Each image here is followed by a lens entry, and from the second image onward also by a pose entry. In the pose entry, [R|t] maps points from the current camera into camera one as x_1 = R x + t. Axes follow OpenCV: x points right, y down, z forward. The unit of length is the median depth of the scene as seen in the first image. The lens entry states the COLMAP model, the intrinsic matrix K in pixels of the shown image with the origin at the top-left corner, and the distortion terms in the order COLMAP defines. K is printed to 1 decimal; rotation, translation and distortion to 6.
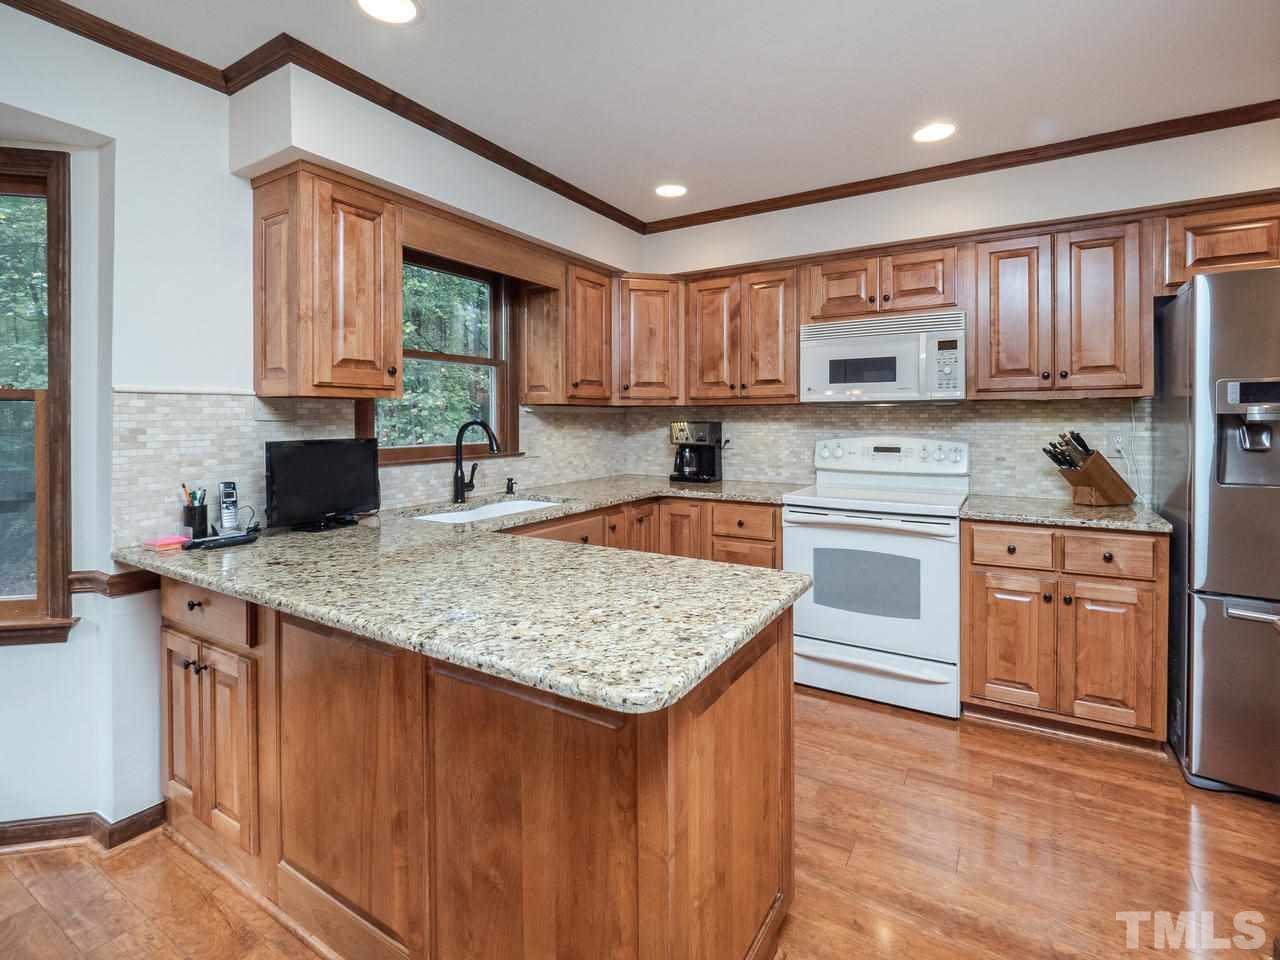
lens RADIAL K [[563.2, 0, 635.2], [0, 563.2, 432.6], [0, 0, 1]] dist [0.028300, -0.023330]
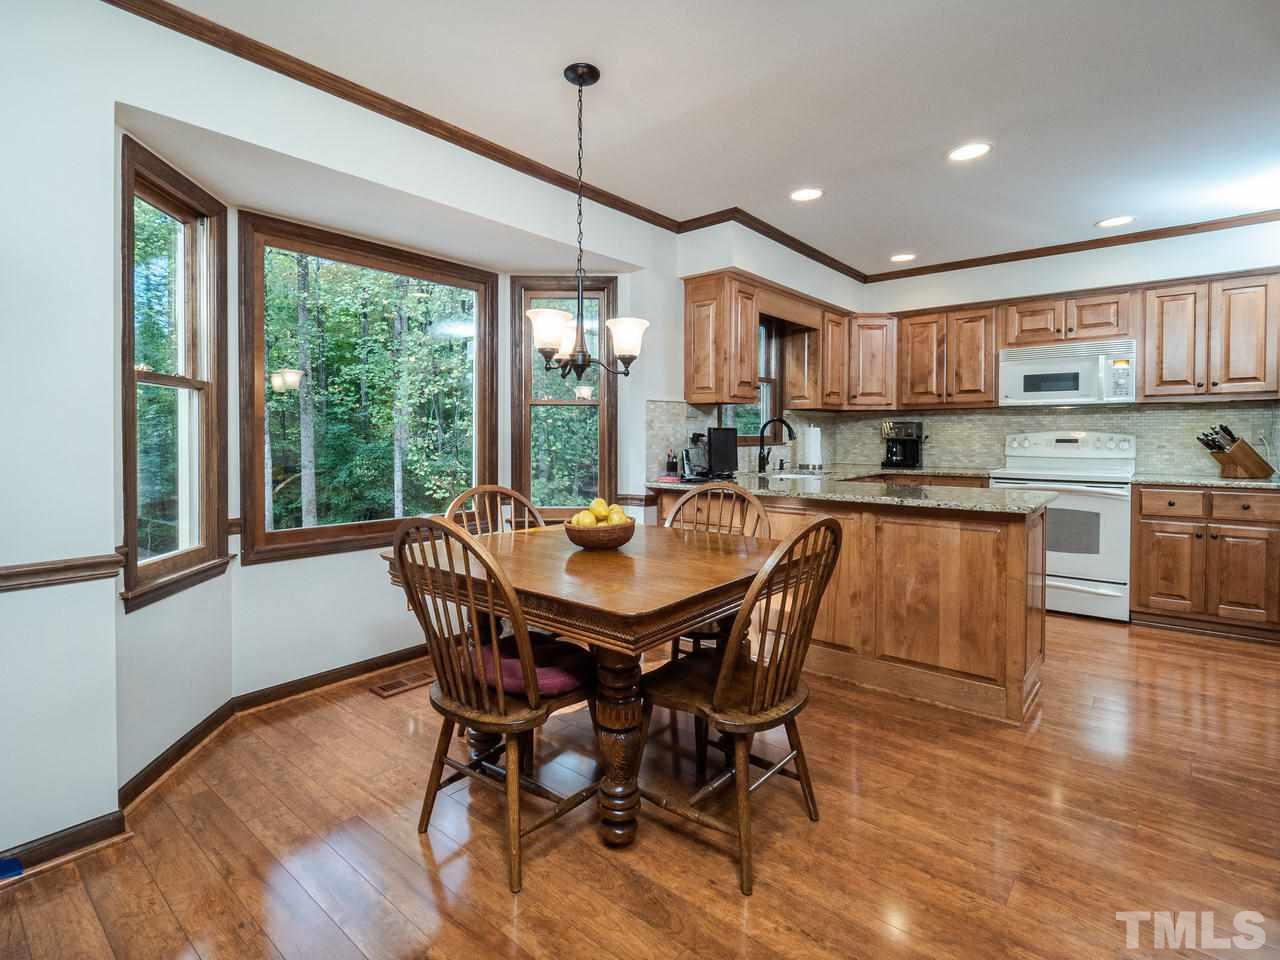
lens RADIAL K [[551.7, 0, 651.3], [0, 551.7, 451.3], [0, 0, 1]] dist [-0.001908, -0.000137]
pose [[0.987417, 0.005211, -0.158051, -0.349659], [-0.003081, 0.999901, 0.013721, 0.043218], [0.158107, -0.013061, 0.987336, -0.488752]]
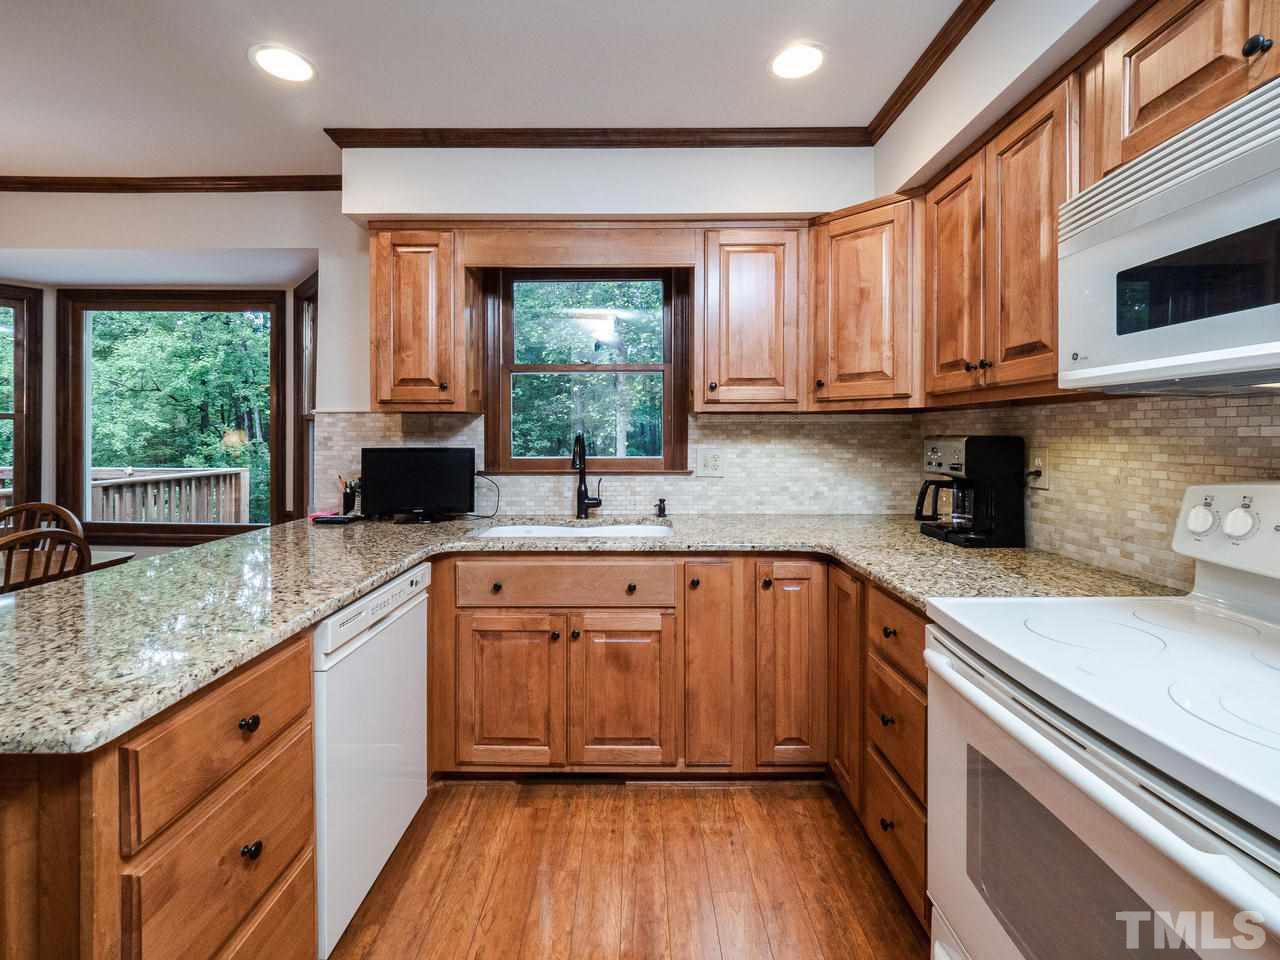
lens RADIAL K [[535.5, 0, 637.5], [0, 535.5, 444.8], [0, 0, 1]] dist [-0.000483, -0.000004]
pose [[0.562877, 0.019782, -0.826304, 0.471718], [-0.020785, 0.999736, 0.009775, -0.010761], [0.826279, 0.011673, 0.563140, 0.547736]]
